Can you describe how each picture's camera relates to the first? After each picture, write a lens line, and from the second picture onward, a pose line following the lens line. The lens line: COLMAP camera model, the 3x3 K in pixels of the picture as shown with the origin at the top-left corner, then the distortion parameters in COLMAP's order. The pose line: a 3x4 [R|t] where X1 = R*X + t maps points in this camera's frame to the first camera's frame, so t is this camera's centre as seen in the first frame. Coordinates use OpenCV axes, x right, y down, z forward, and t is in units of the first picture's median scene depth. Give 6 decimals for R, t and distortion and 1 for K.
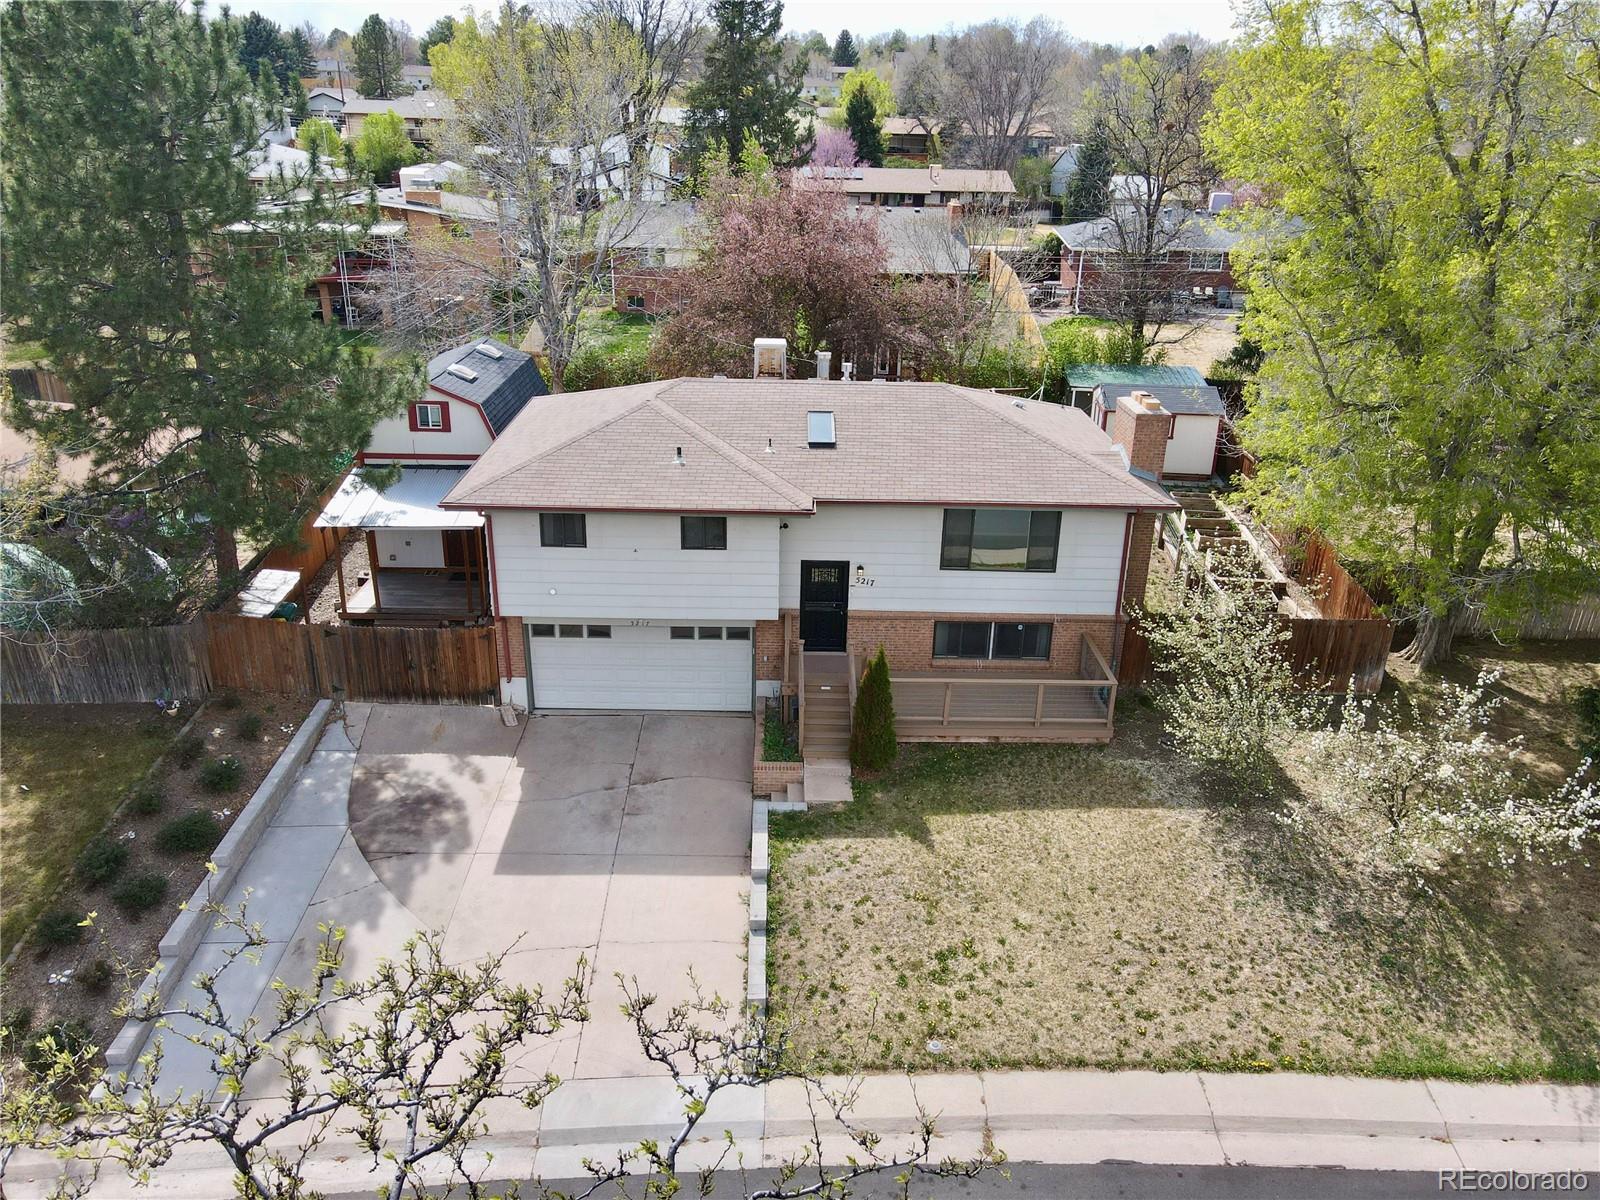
lens RADIAL K [[1149.5, 0, 800.9], [0, 1149.5, 635.1], [0, 0, 1]] dist [-0.002943, 0.002880]
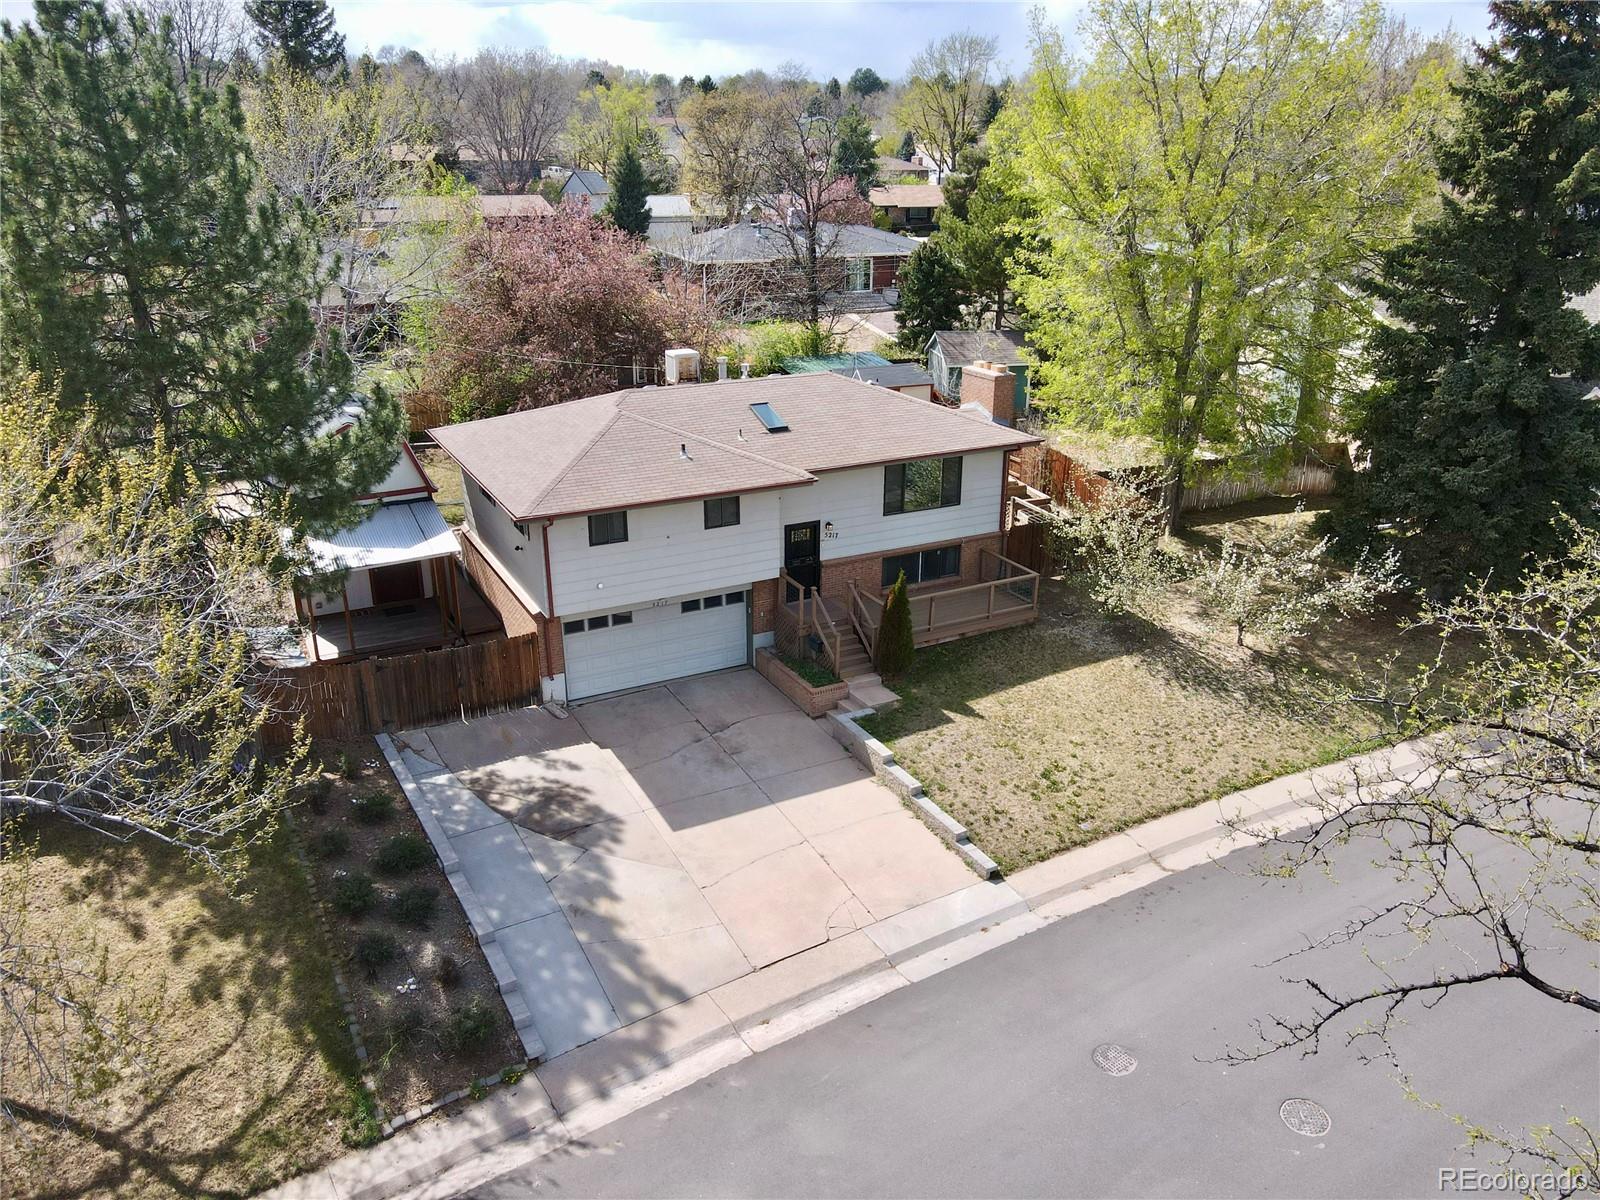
lens RADIAL K [[1149.5, 0, 800.9], [0, 1149.5, 635.1], [0, 0, 1]] dist [-0.002943, 0.002880]
pose [[0.889385, -0.195033, 0.413470, -0.506644], [0.199726, 0.979318, 0.032327, 0.011715], [-0.411223, 0.053830, 0.909944, -0.096275]]
